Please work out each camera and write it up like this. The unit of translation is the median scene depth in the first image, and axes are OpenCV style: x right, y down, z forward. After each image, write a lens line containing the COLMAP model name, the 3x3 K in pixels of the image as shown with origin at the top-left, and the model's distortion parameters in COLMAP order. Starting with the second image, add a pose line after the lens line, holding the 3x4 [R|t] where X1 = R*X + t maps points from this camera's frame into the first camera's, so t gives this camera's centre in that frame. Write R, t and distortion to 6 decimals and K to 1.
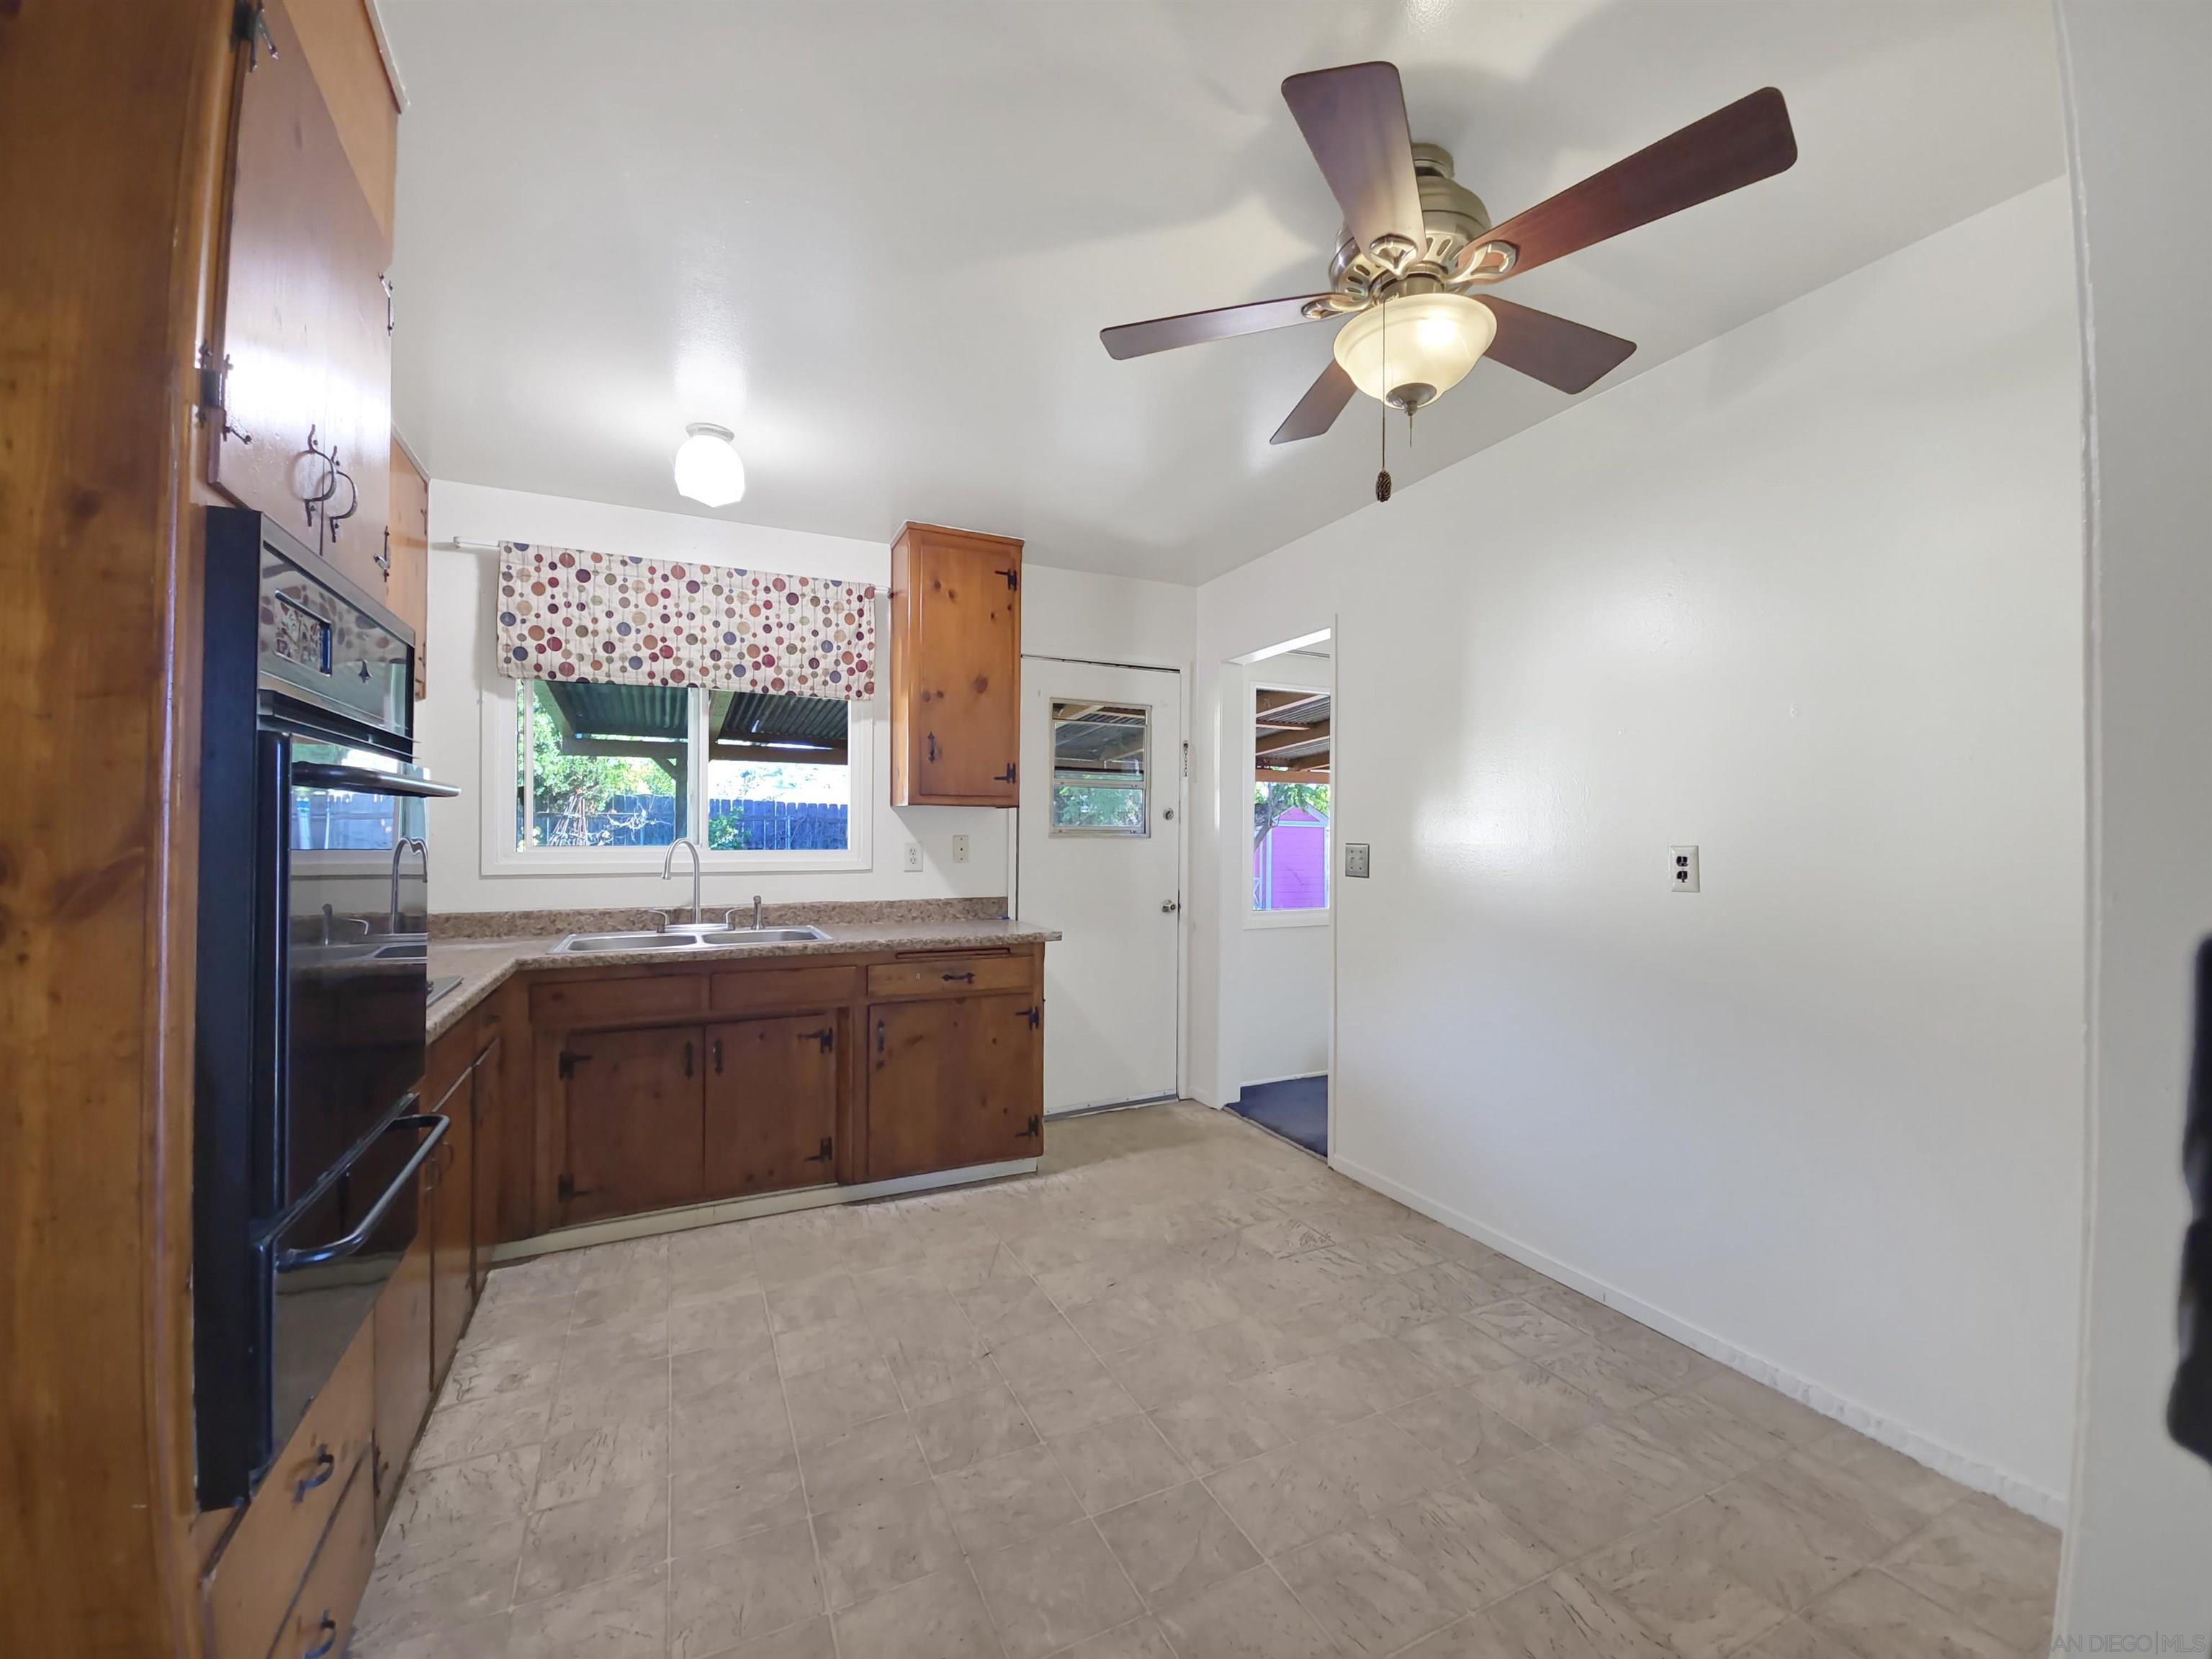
lens RADIAL K [[925.6, 0, 1099.6], [0, 925.6, 841.7], [0, 0, 1]] dist [0.000144, -0.013341]
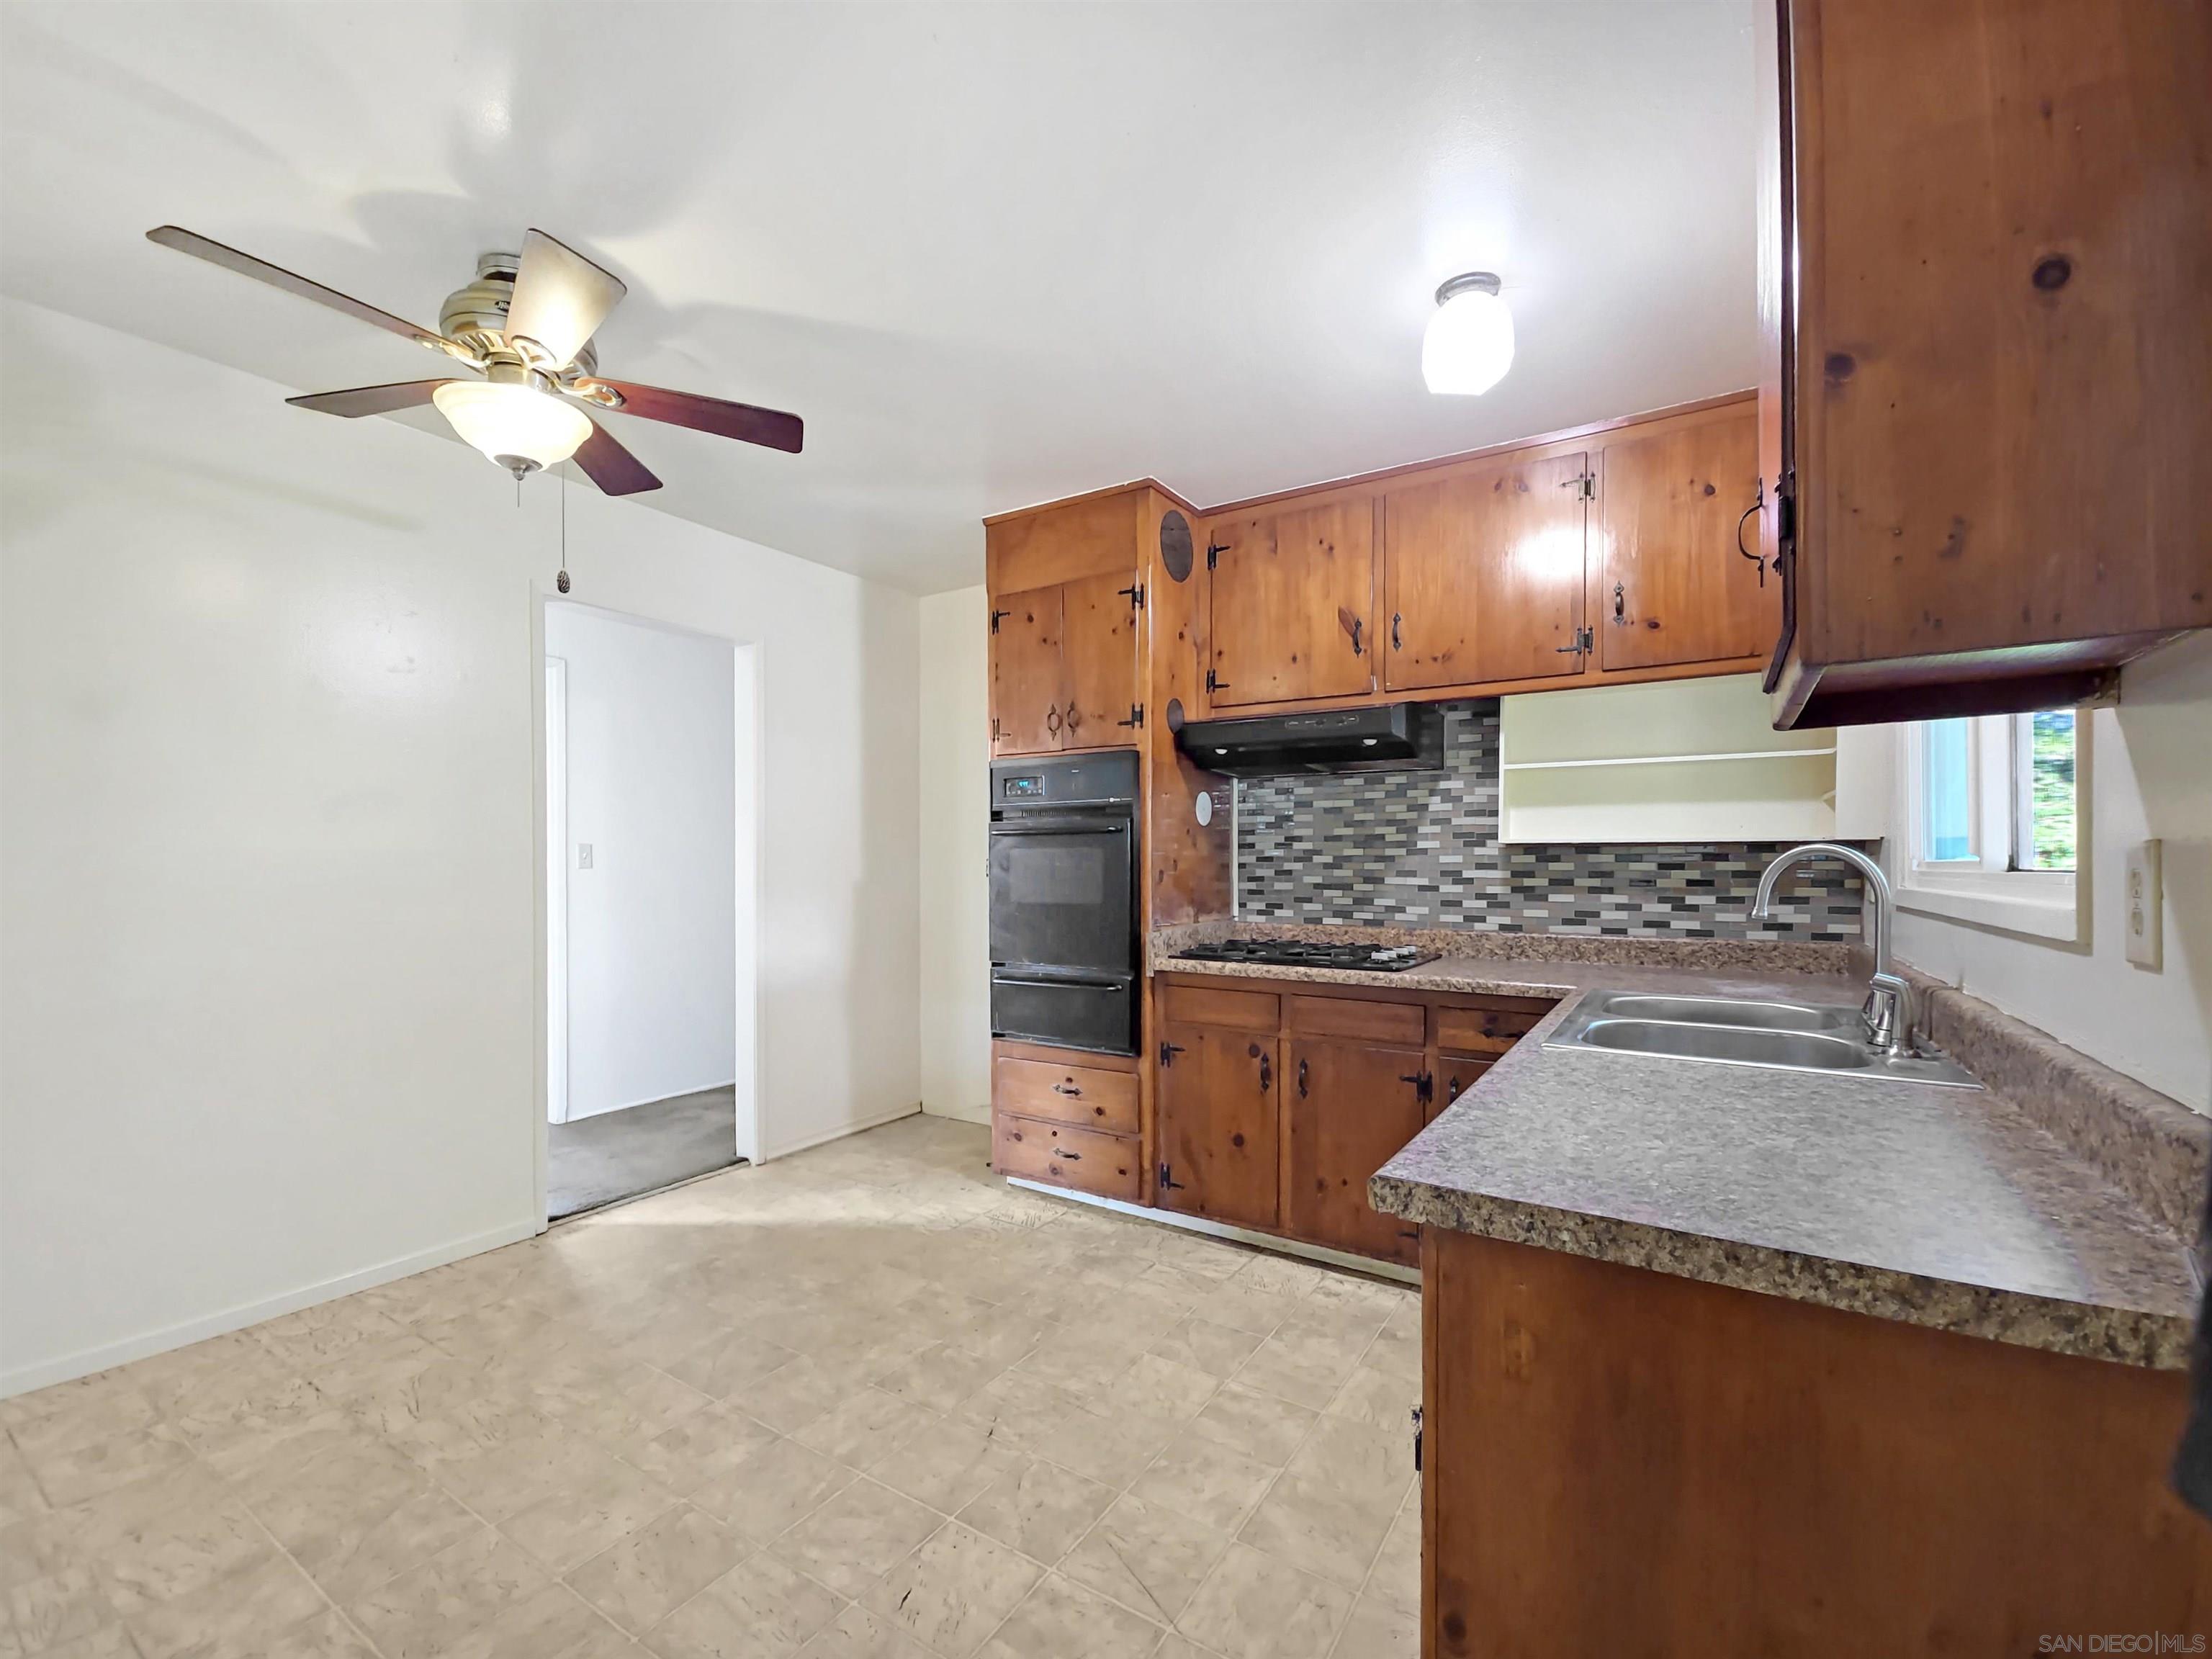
lens RADIAL K [[925.6, 0, 1099.6], [0, 925.6, 841.7], [0, 0, 1]] dist [0.000144, -0.013341]
pose [[-0.853730, -0.017654, -0.520417, 0.267523], [-0.008837, 0.999772, -0.019420, 0.019865], [0.520642, -0.011980, -0.853691, 1.924641]]
